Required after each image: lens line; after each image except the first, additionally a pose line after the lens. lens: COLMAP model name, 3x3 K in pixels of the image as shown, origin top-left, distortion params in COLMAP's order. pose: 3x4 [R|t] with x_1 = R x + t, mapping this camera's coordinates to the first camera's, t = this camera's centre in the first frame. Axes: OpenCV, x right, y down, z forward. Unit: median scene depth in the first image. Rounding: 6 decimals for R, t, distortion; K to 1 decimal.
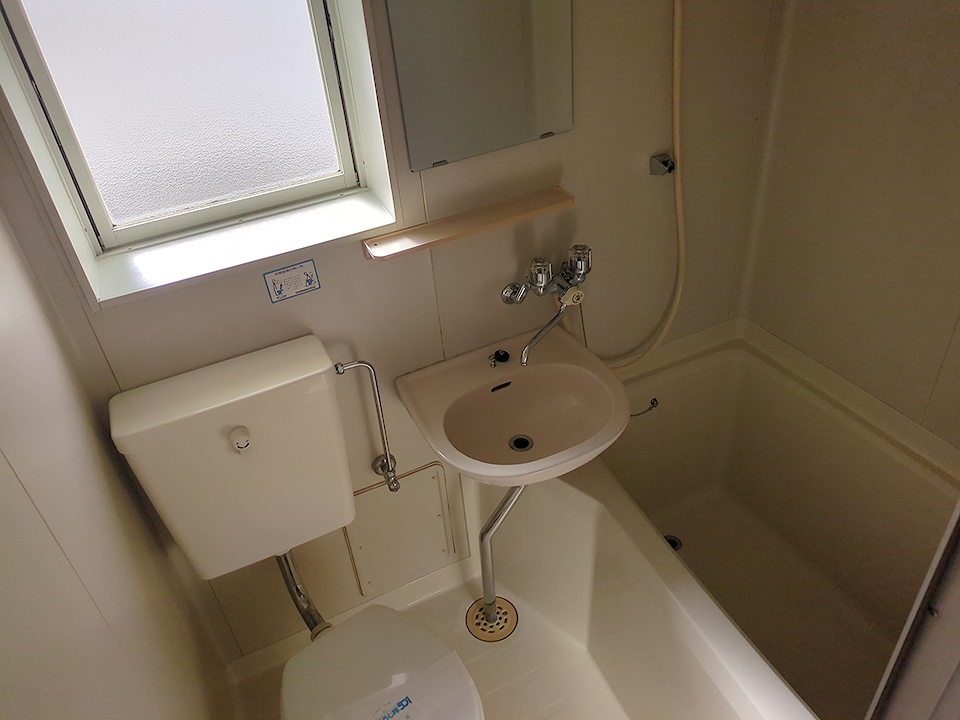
lens RADIAL K [[724.3, 0, 474.5], [0, 724.3, 361.7], [0, 0, 1]] dist [0.051290, -0.051311]
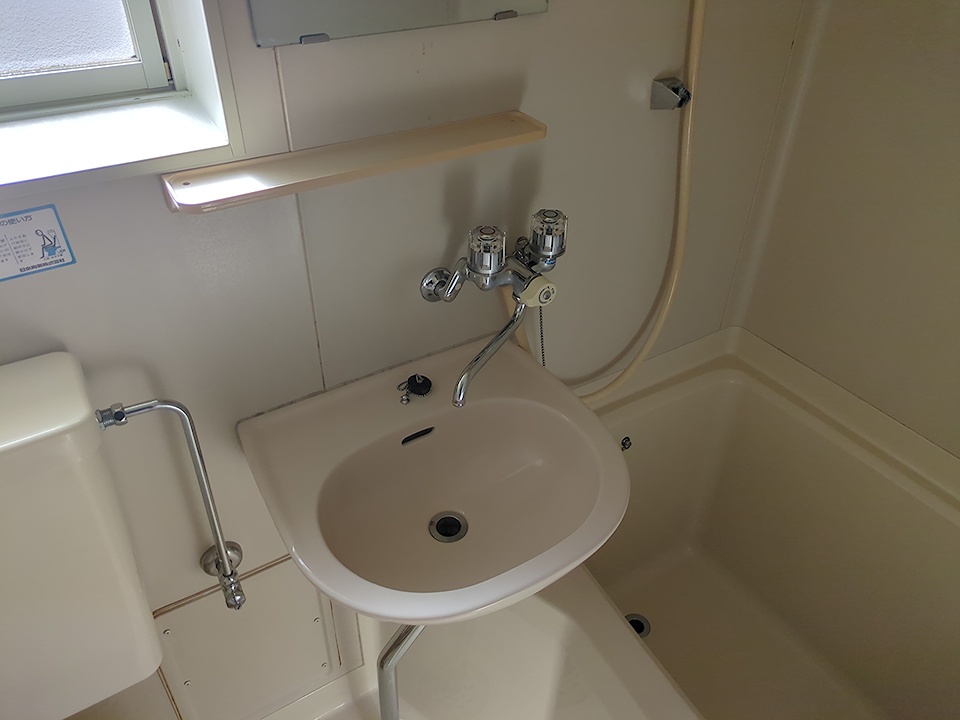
lens RADIAL K [[724.3, 0, 483.6], [0, 724.3, 359.5], [0, 0, 1]] dist [0.051290, -0.051311]
pose [[0.988749, 0.013837, 0.148942, -0.000437], [-0.014882, 0.999872, 0.005905, -0.035015], [-0.148841, -0.008055, 0.988828, 0.385294]]
